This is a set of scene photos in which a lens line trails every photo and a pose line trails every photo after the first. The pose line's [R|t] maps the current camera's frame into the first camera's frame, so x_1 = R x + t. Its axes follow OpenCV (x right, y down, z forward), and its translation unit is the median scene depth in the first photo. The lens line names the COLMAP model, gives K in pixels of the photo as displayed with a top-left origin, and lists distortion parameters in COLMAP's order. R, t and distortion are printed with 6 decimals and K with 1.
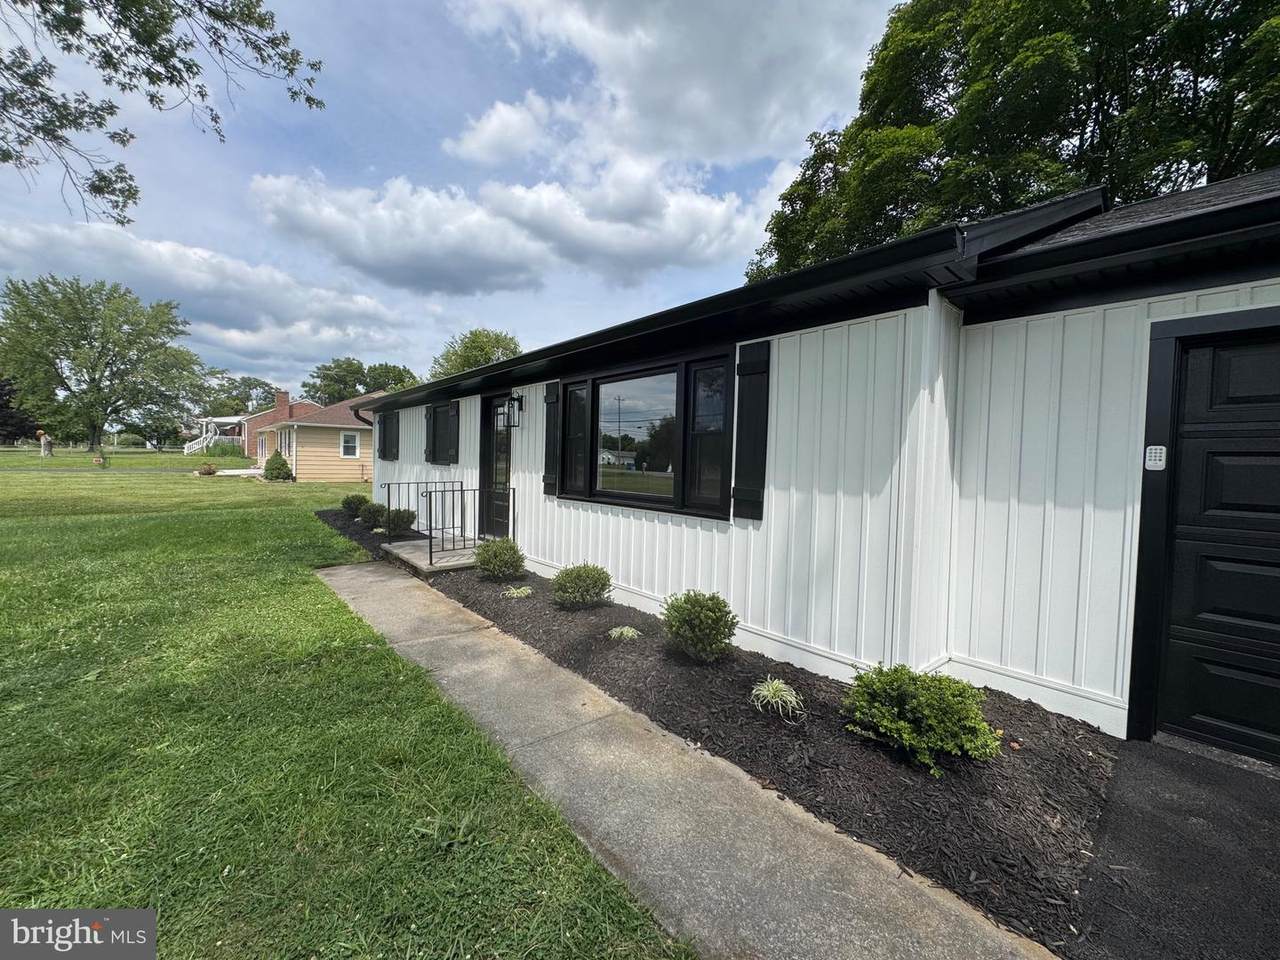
lens RADIAL K [[505.6, 0, 640.0], [0, 505.6, 480.0], [0, 0, 1]] dist [-0.011033, -0.000060]
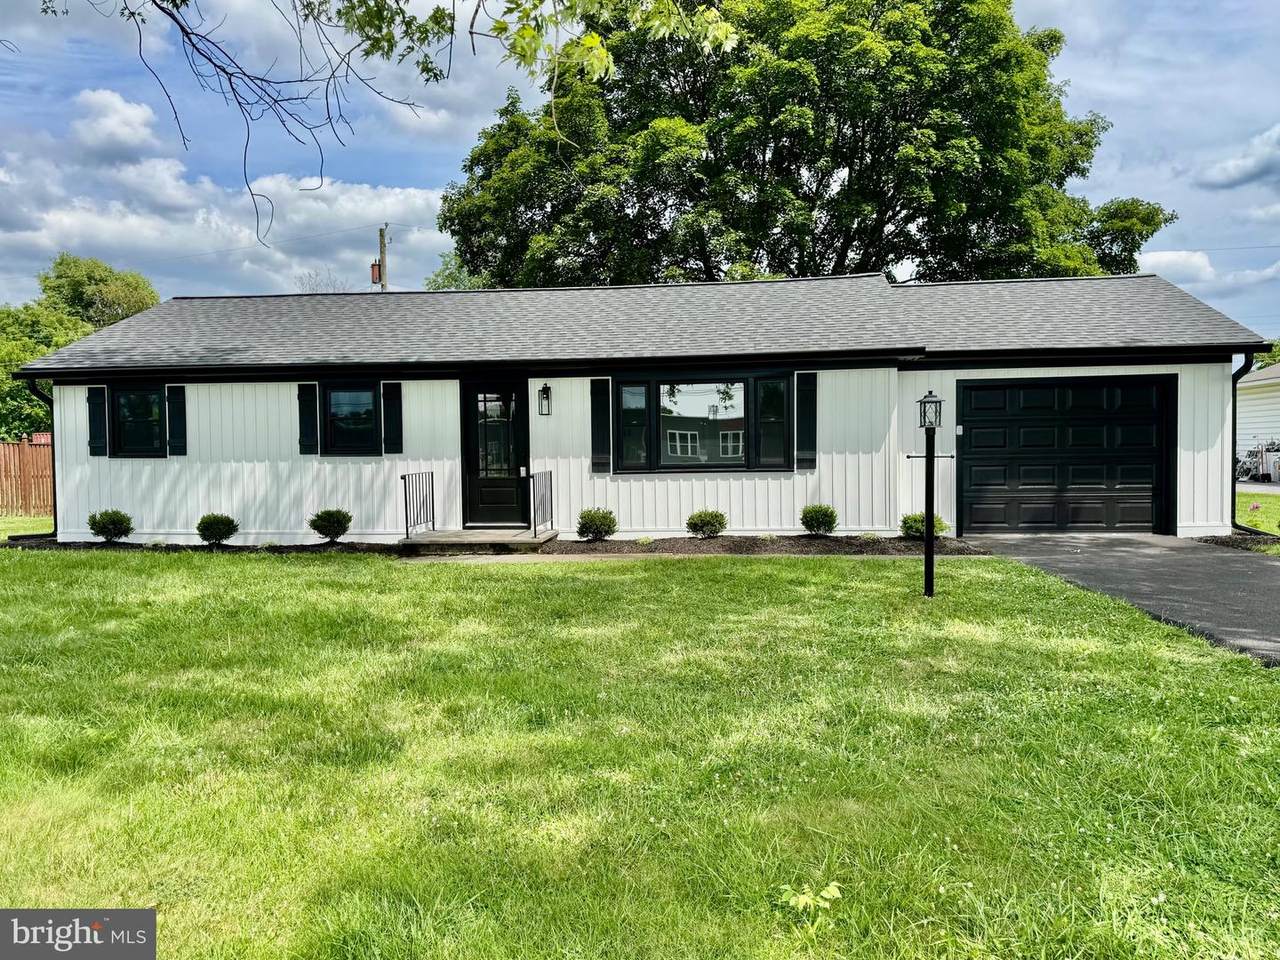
lens RADIAL K [[959.3, 0, 640.0], [0, 959.3, 480.0], [0, 0, 1]] dist [0.119401, -0.168481]
pose [[0.735369, -0.057338, 0.675237, -2.352595], [0.059194, 0.998040, 0.020283, 0.007338], [-0.675077, 0.025055, 0.737322, -1.048900]]
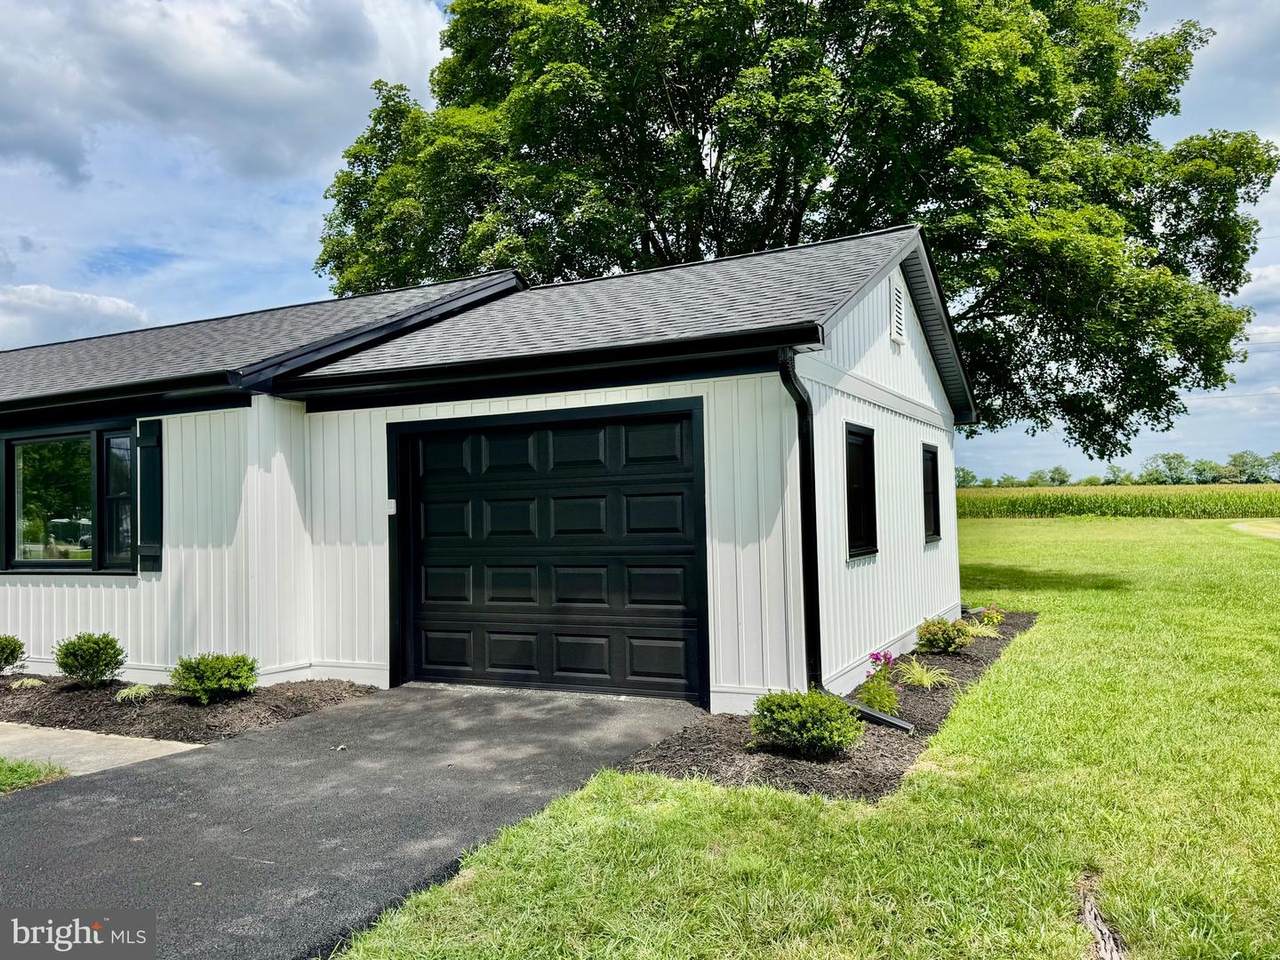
lens RADIAL K [[959.3, 0, 640.0], [0, 959.3, 480.0], [0, 0, 1]] dist [0.119401, -0.168481]
pose [[0.923983, -0.036188, 0.380716, 0.368841], [0.062918, 0.996332, -0.057997, 0.061997], [-0.377221, 0.077542, 0.922871, -1.356151]]
